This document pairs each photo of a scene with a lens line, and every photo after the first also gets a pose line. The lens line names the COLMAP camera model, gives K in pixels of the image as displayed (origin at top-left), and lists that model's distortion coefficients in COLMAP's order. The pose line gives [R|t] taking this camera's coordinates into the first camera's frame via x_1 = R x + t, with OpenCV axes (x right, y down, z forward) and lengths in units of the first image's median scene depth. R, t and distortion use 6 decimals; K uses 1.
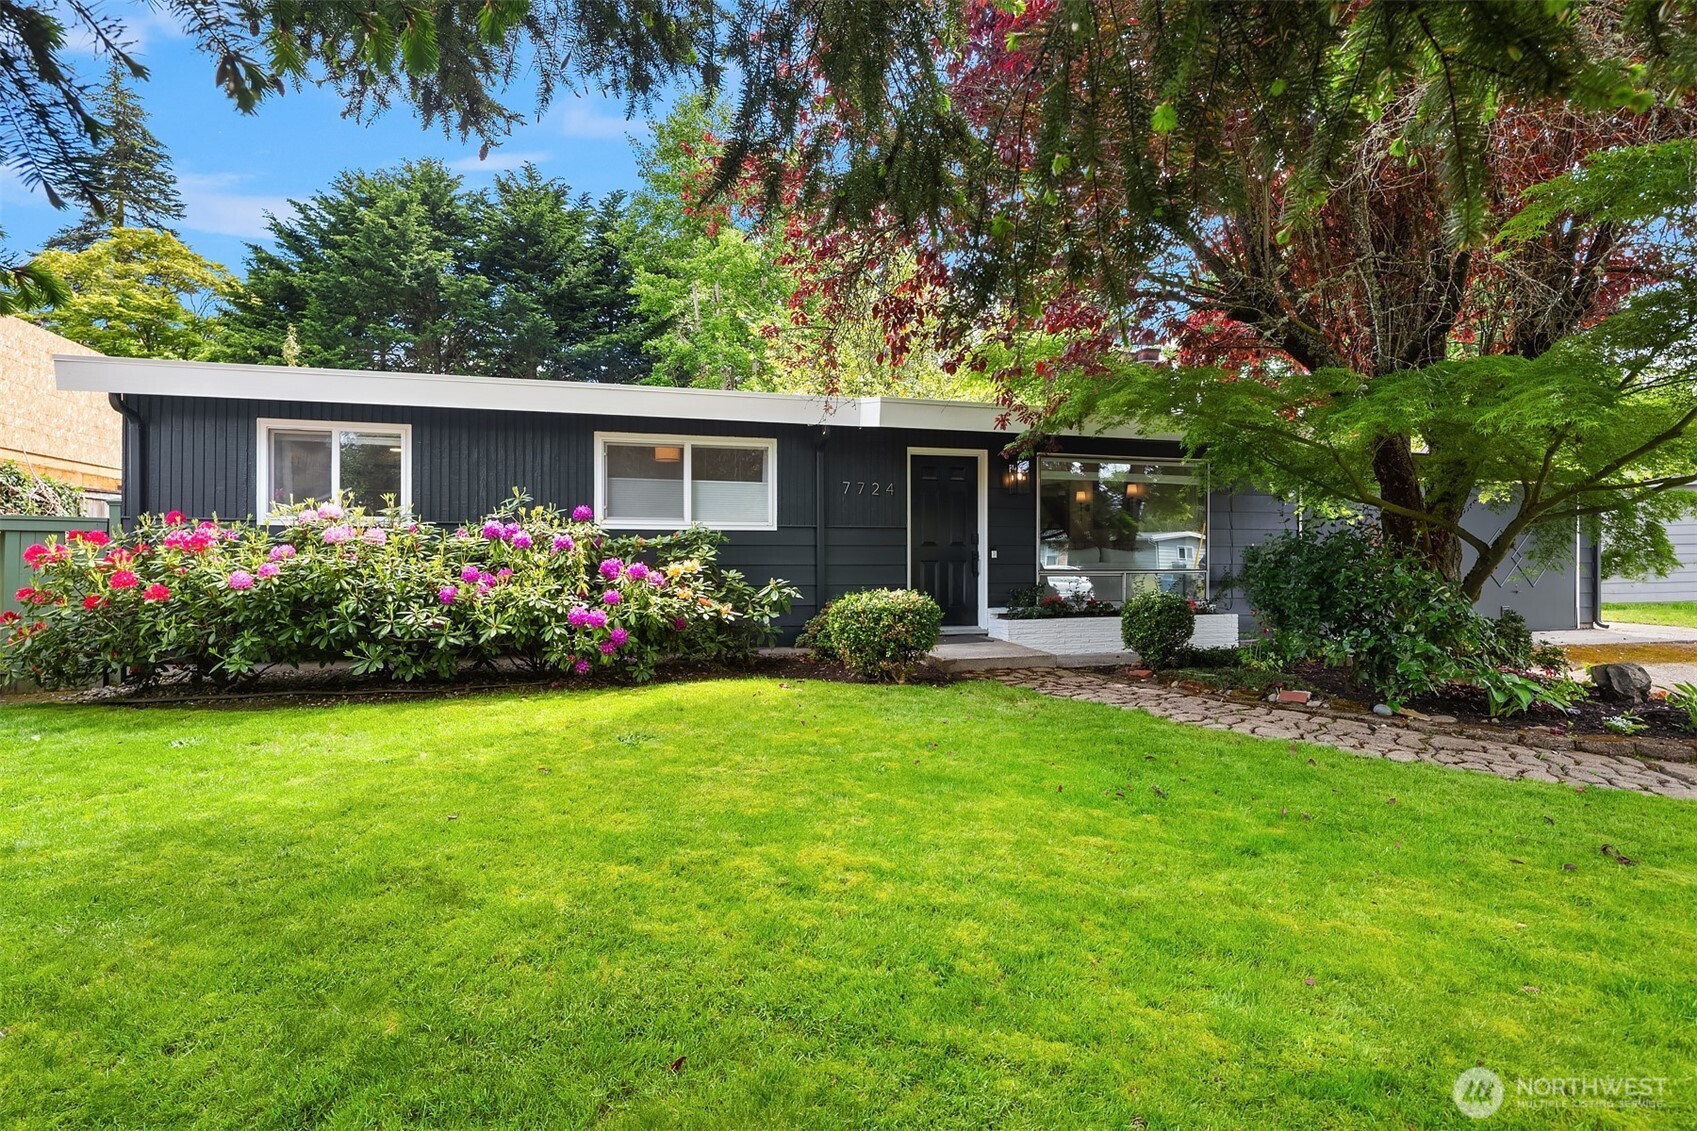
lens RADIAL K [[833.3, 0, 848.5], [0, 833.3, 565.5], [0, 0, 1]] dist [-0.001268, 0.000141]
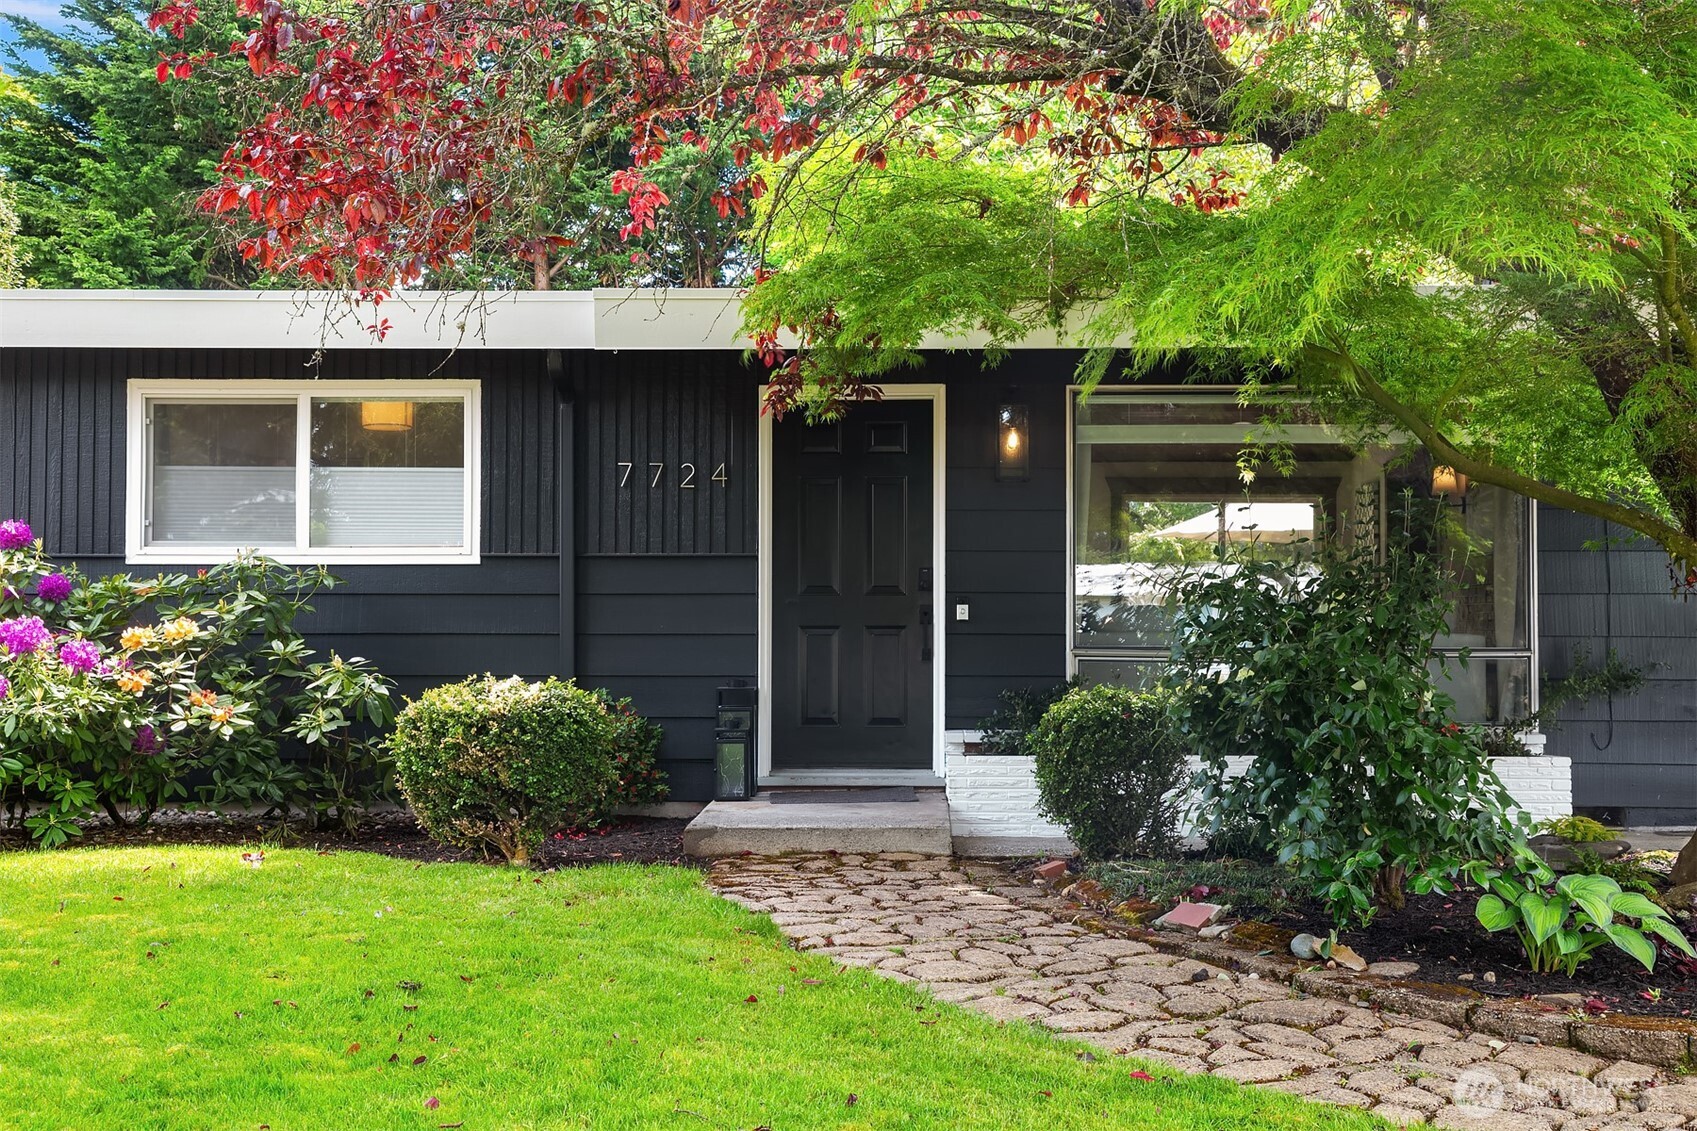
lens RADIAL K [[2093.3, 0, 848.5], [0, 2093.3, 565.5], [0, 0, 1]] dist [0.292760, 0.014228]
pose [[0.925973, -0.009724, -0.377463, 0.613185], [-0.008333, 0.998899, -0.046176, 0.016185], [0.377497, 0.045903, 0.924872, -0.089367]]
